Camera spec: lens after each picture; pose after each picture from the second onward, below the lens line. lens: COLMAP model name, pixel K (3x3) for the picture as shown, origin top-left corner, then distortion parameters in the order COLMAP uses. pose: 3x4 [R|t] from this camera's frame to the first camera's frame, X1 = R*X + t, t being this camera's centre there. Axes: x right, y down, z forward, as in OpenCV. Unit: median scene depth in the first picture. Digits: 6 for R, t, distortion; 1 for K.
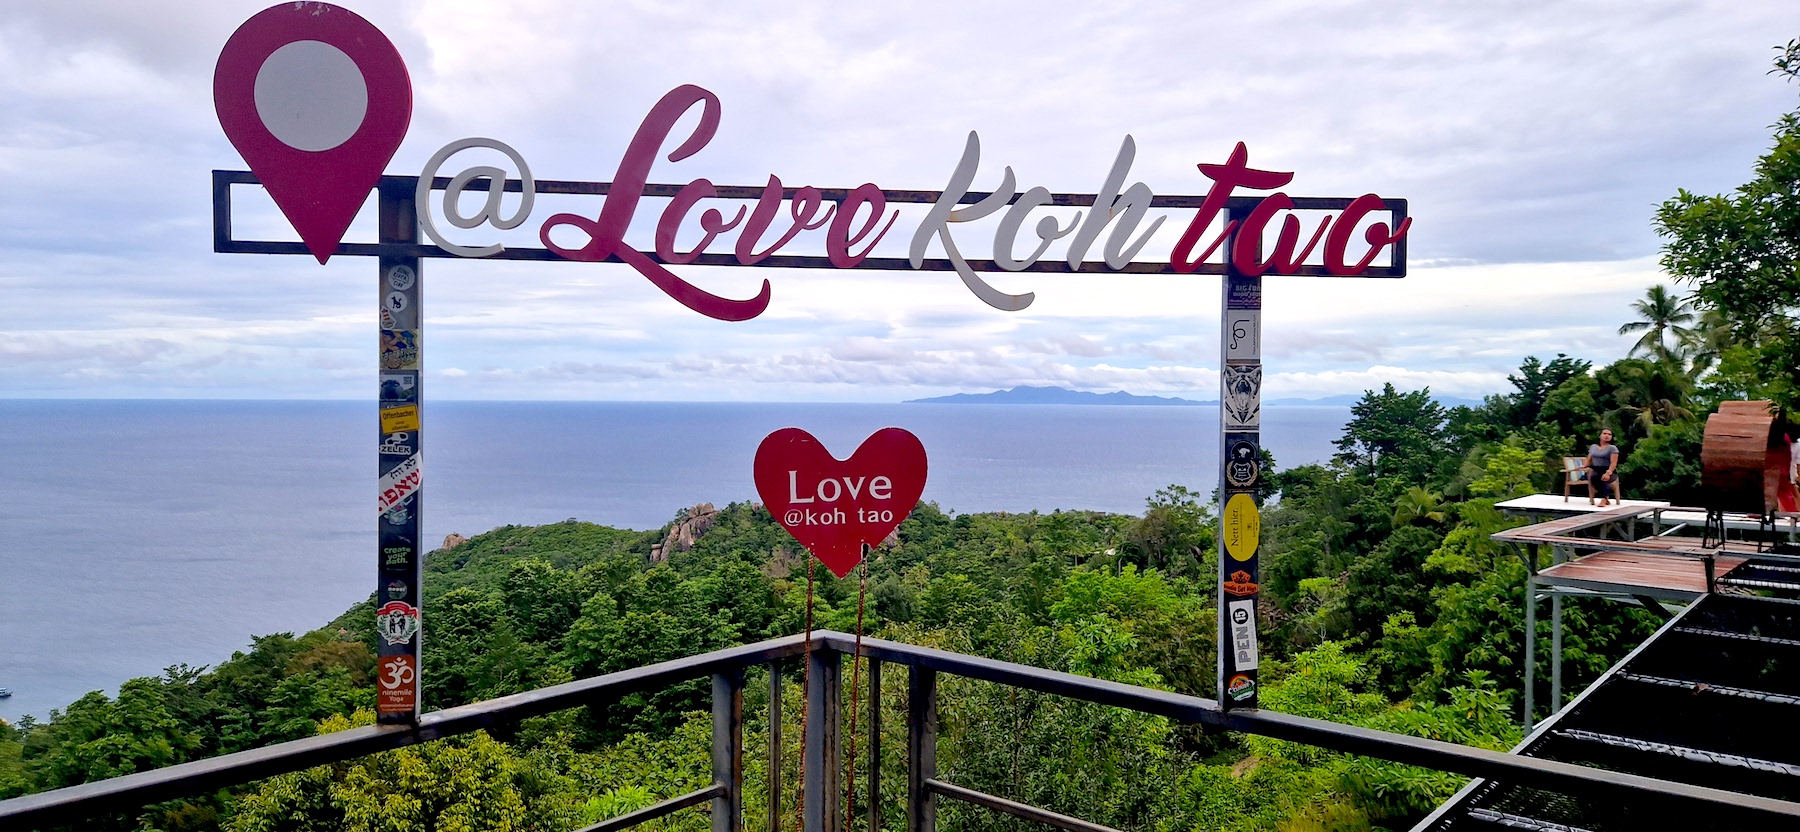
lens RADIAL K [[1198.1, 0, 896.0], [0, 1198.1, 409.2], [0, 0, 1]] dist [0.097975, -0.113486]
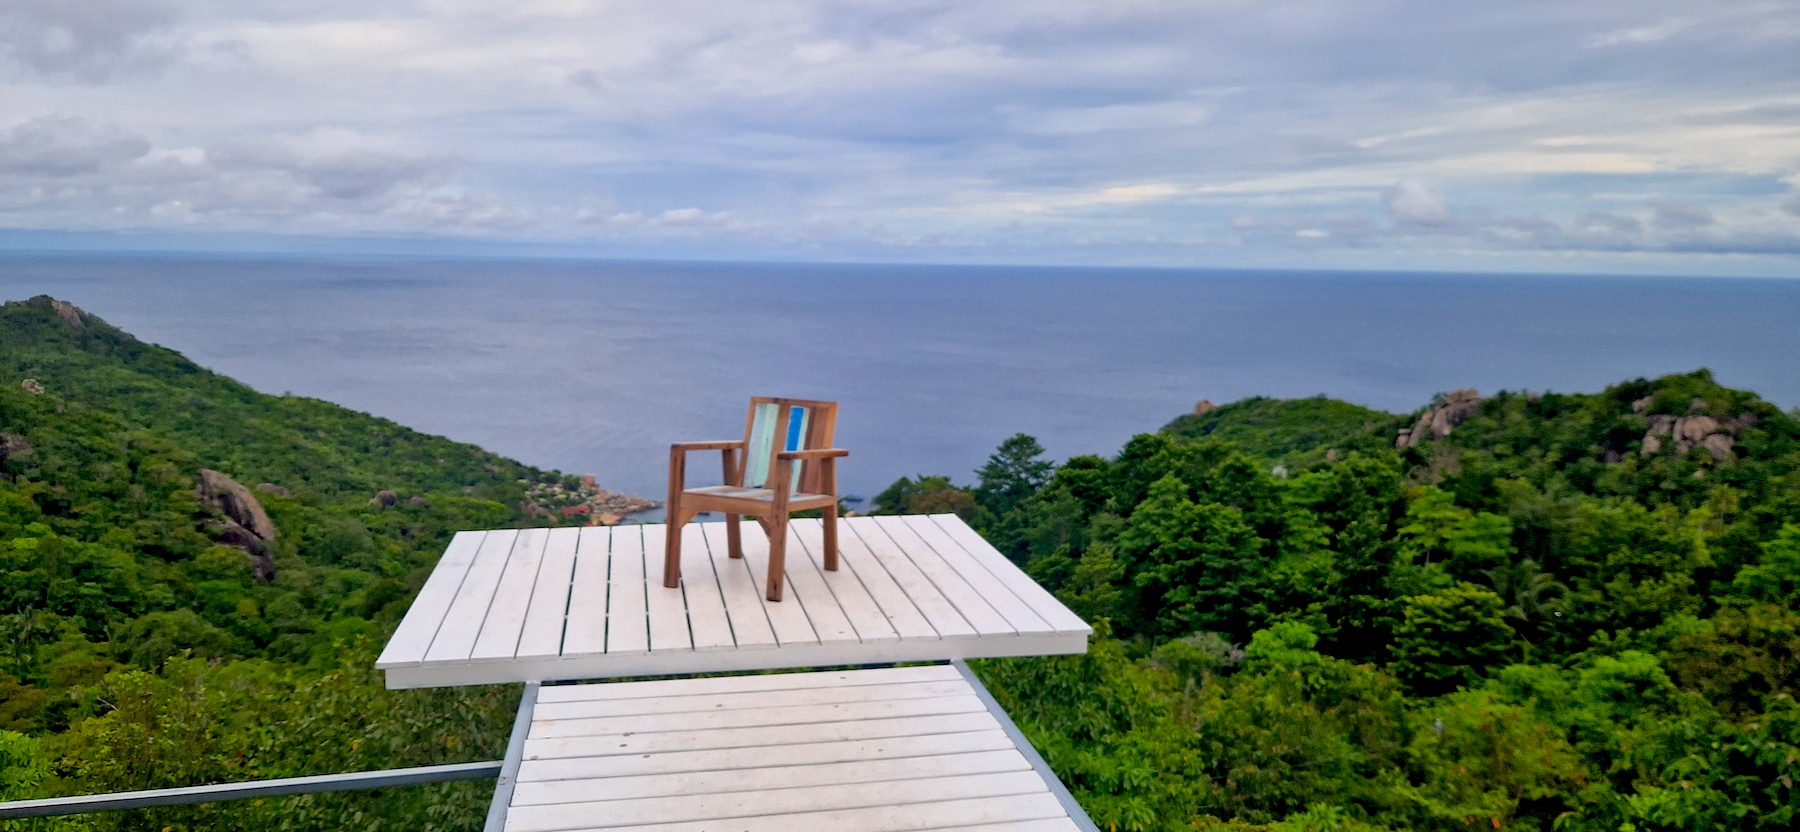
lens RADIAL K [[1192.5, 0, 900.0], [0, 1192.5, 416.0], [0, 0, 1]] dist [0.071309, -0.067803]
pose [[0.797482, 0.085767, -0.597215, 0.133319], [-0.017802, 0.992759, 0.118801, 0.000056], [0.603080, -0.084110, 0.793234, 0.139348]]
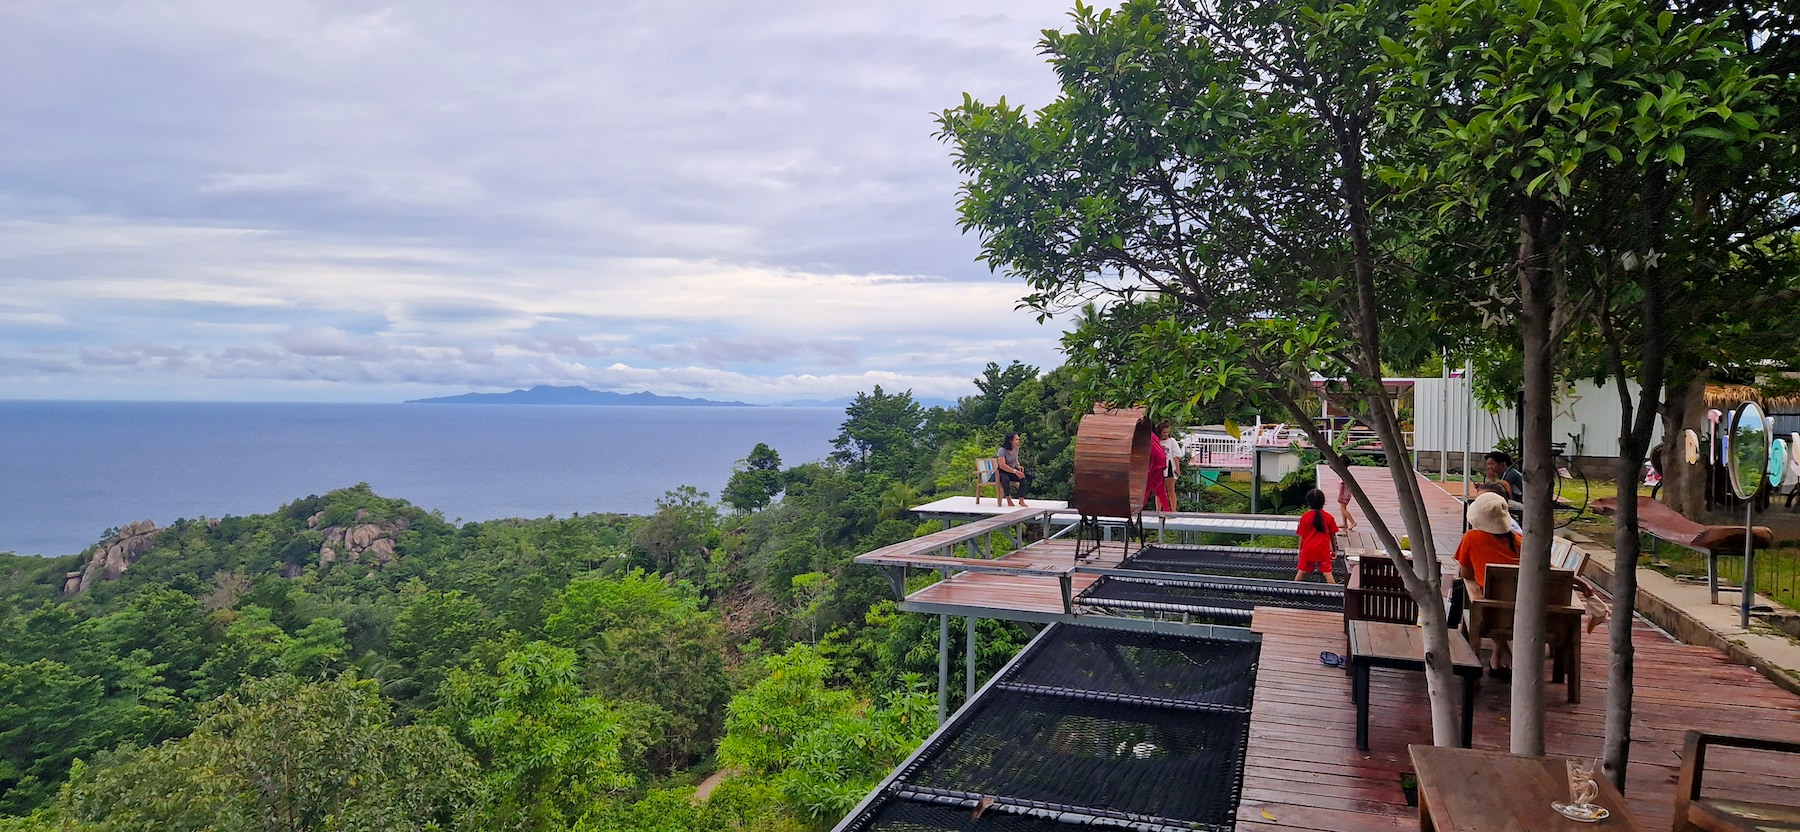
lens RADIAL K [[1192.5, 0, 900.0], [0, 1192.5, 416.0], [0, 0, 1]] dist [0.071309, -0.067803]
pose [[0.923566, -0.002425, 0.383432, 0.021234], [0.000413, 0.999986, 0.005330, -0.000097], [-0.383439, -0.004764, 0.923554, 0.023071]]
